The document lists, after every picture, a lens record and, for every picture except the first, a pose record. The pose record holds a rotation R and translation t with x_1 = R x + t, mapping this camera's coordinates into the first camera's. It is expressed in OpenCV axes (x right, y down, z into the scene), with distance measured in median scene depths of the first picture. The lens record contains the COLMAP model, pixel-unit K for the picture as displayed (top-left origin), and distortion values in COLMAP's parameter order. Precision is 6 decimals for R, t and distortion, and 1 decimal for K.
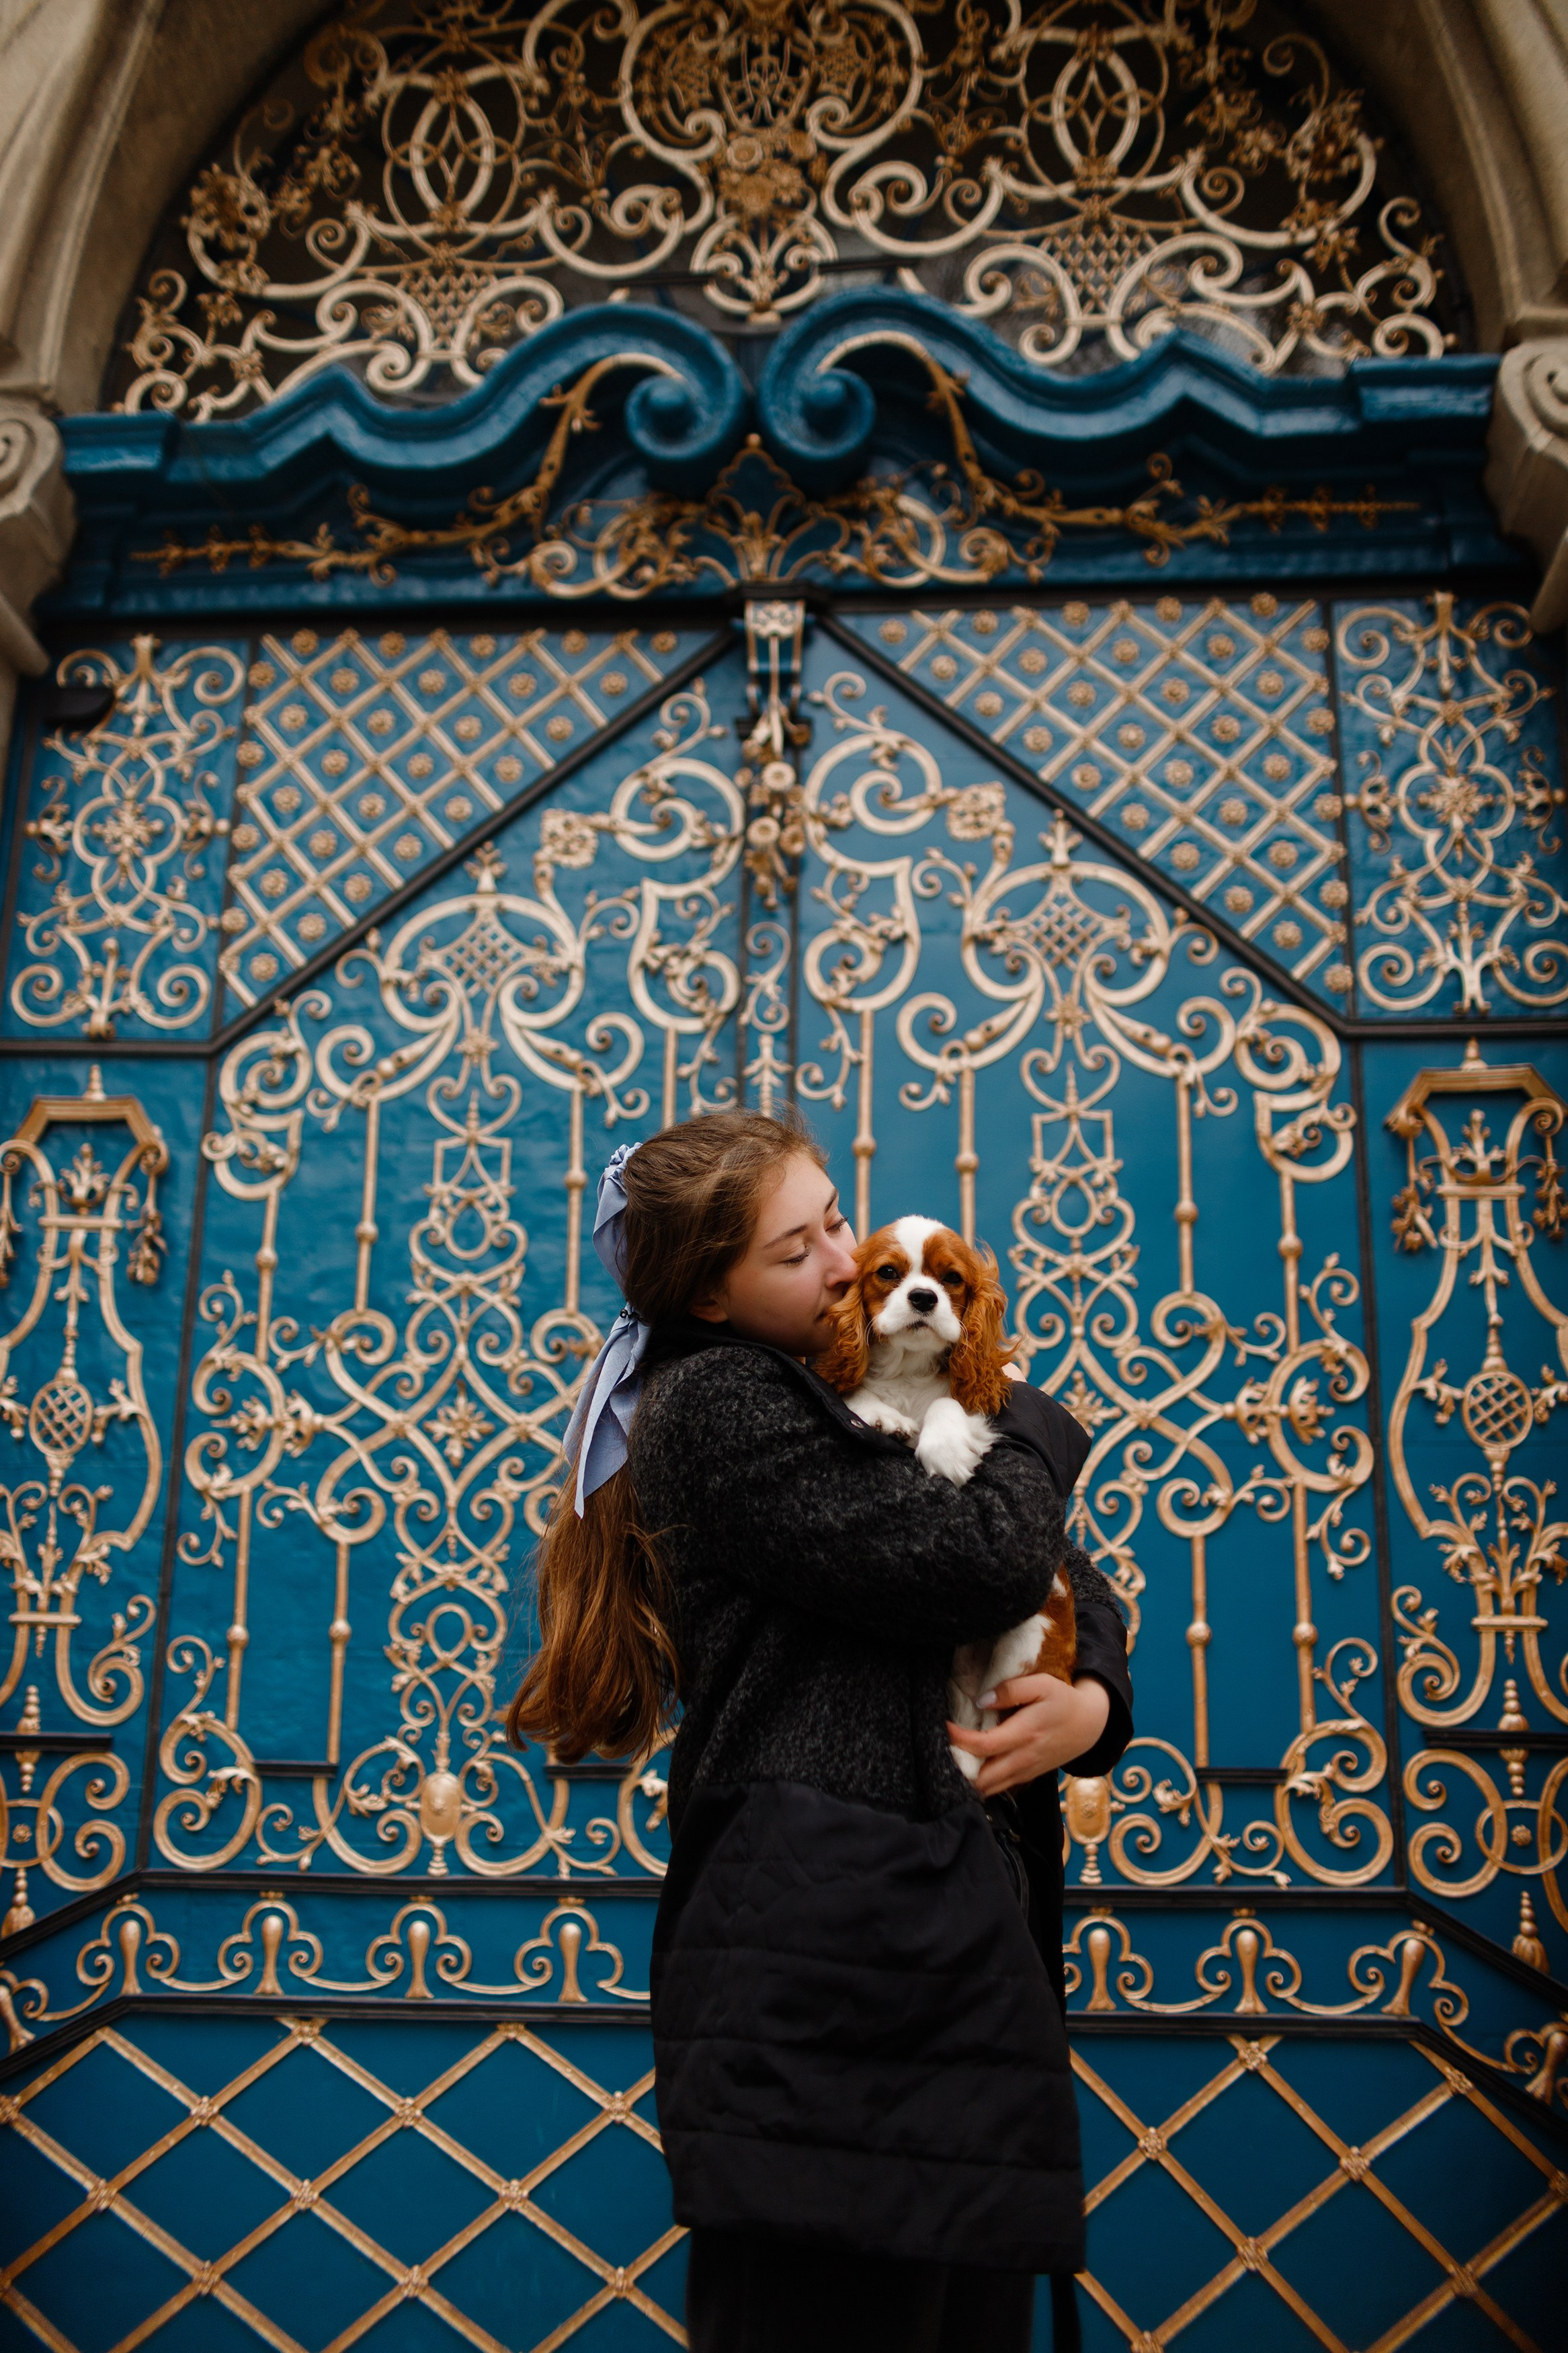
lens RADIAL K [[2149.9, 0, 788.3], [0, 2149.9, 1167.4], [0, 0, 1]] dist [-0.083912, 0.106120]
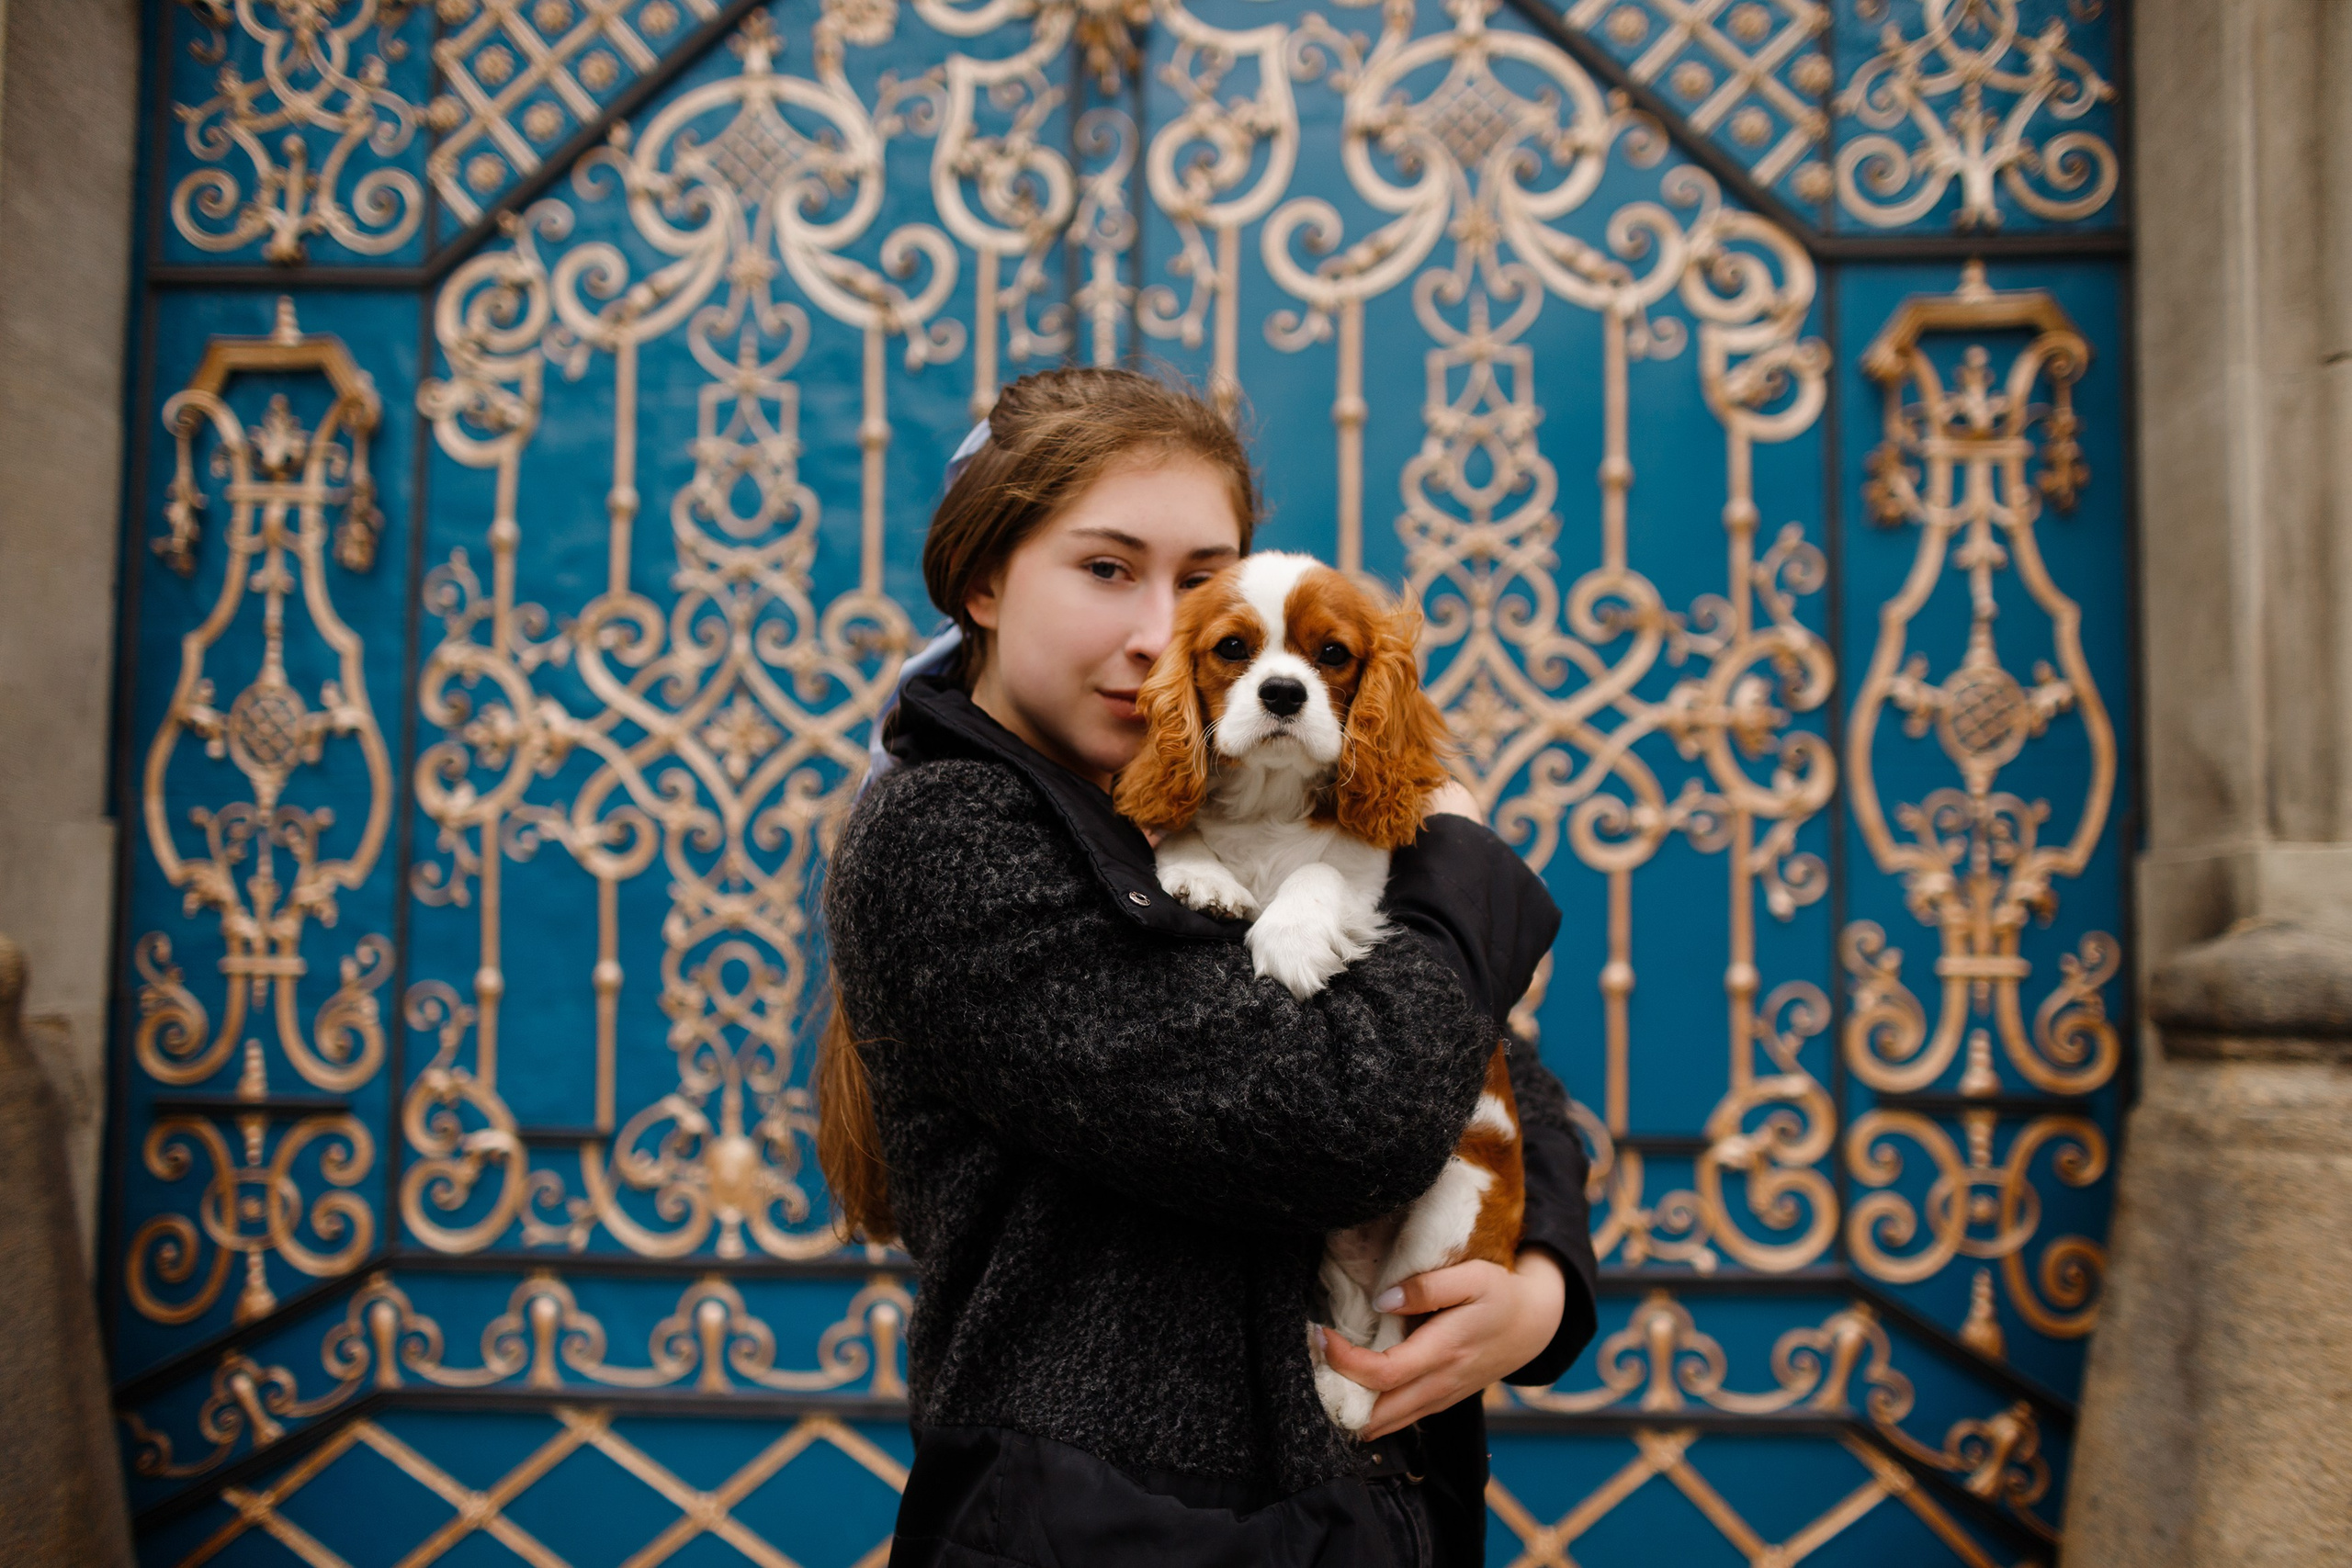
lens RADIAL K [[2149.1, 0, 1181.6], [0, 2149.1, 828.9], [0, 0, 1]] dist [-0.083912, 0.106120]
pose [[0.999987, -0.003764, 0.003433, 0.015887], [0.002998, 0.979615, 0.200862, -0.011332], [-0.004119, -0.200849, 0.979614, 0.172380]]
